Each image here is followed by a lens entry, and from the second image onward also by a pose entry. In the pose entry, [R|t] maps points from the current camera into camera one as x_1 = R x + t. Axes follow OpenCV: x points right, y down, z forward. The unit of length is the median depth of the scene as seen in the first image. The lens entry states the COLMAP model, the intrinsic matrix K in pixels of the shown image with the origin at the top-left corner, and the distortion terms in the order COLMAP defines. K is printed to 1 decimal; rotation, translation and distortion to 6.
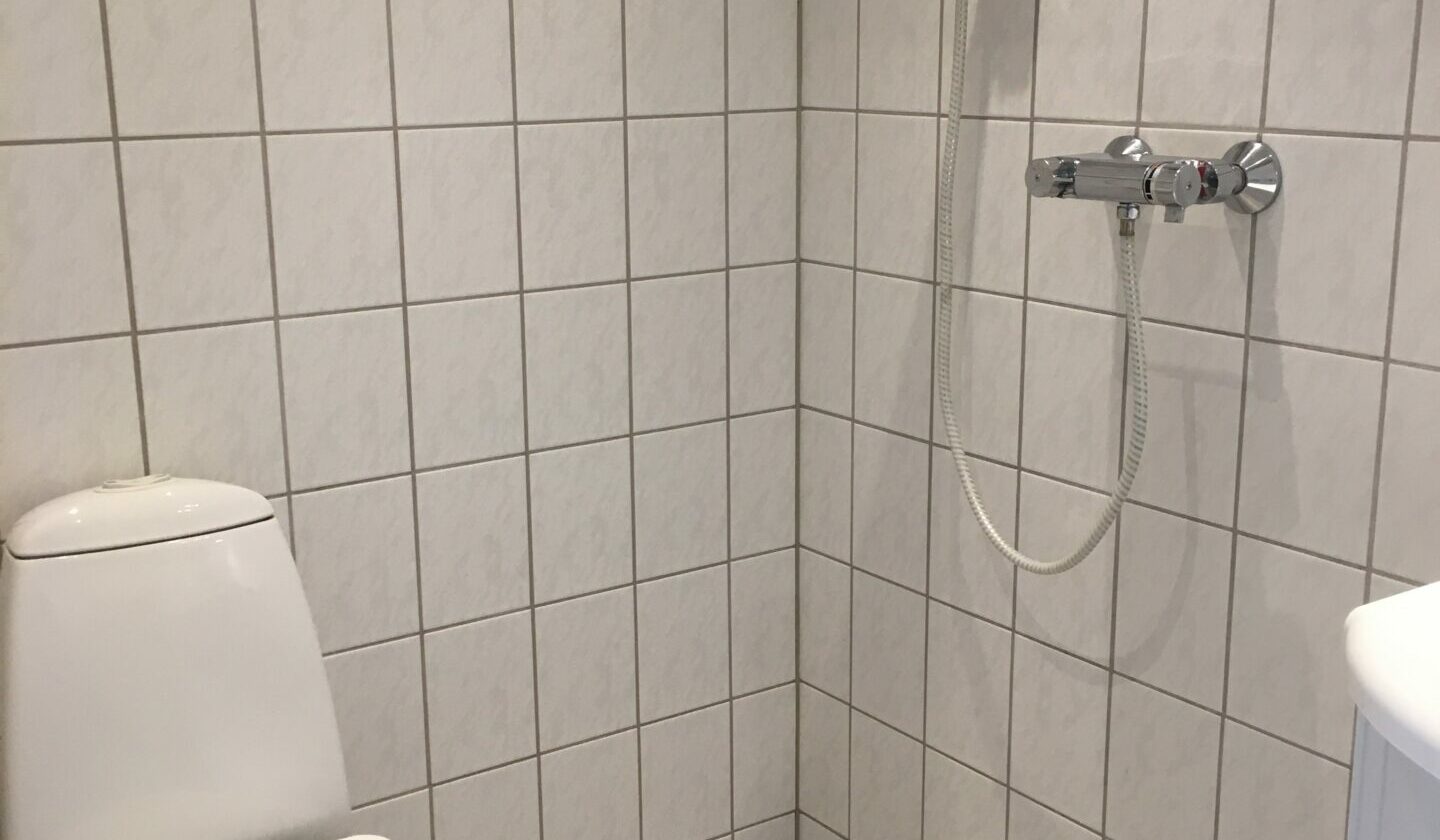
lens RADIAL K [[1649.6, 0, 719.4], [0, 1649.6, 420.2], [0, 0, 1]] dist [0.064217, 0.000000]
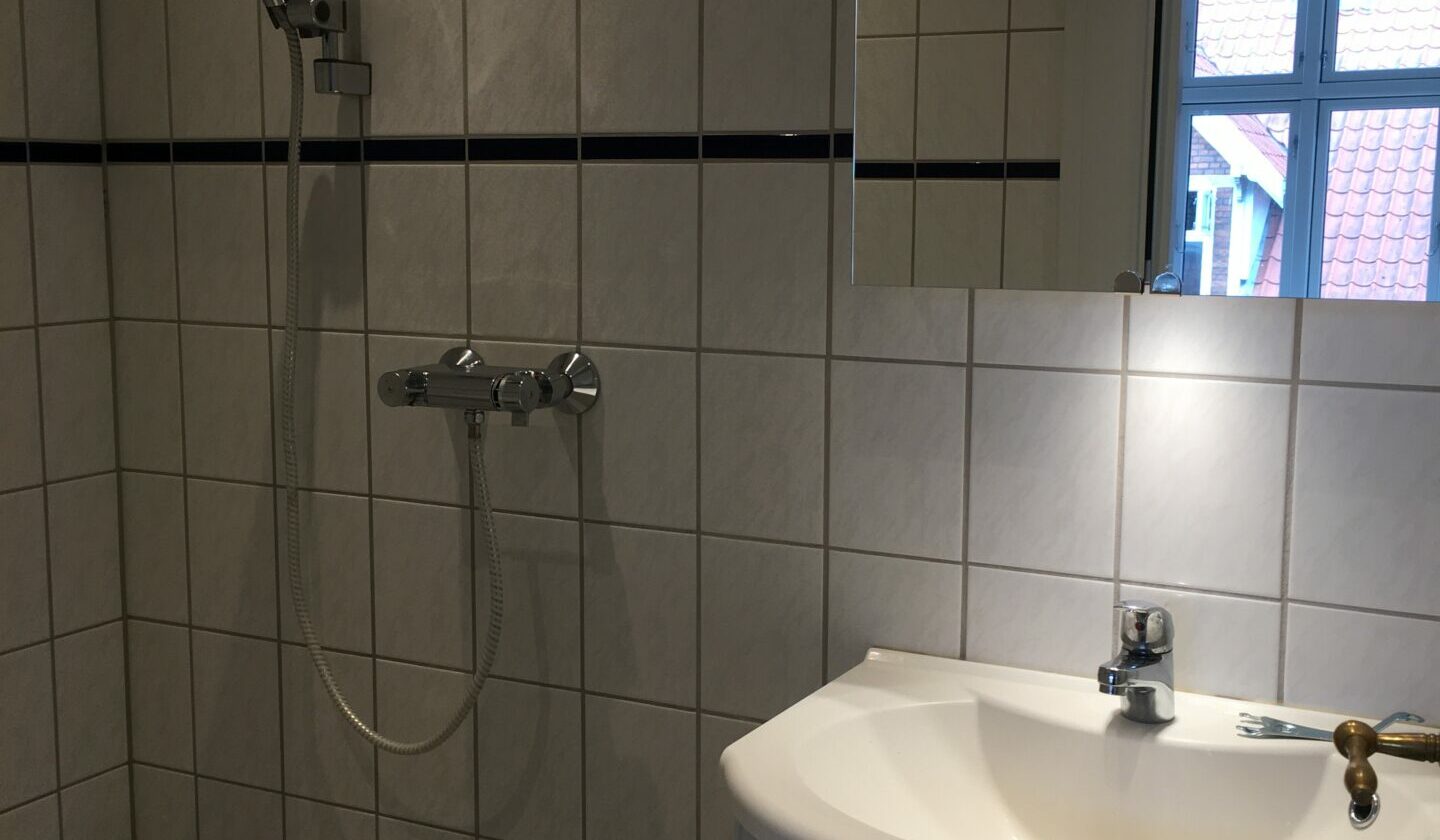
lens RADIAL K [[1649.6, 0, 719.8], [0, 1649.6, 418.6], [0, 0, 1]] dist [0.064217, 0.000000]
pose [[0.885532, -0.051936, 0.461666, -0.110009], [0.094925, 0.992994, -0.070368, -0.027738], [-0.454777, 0.106137, 0.884258, -0.053998]]
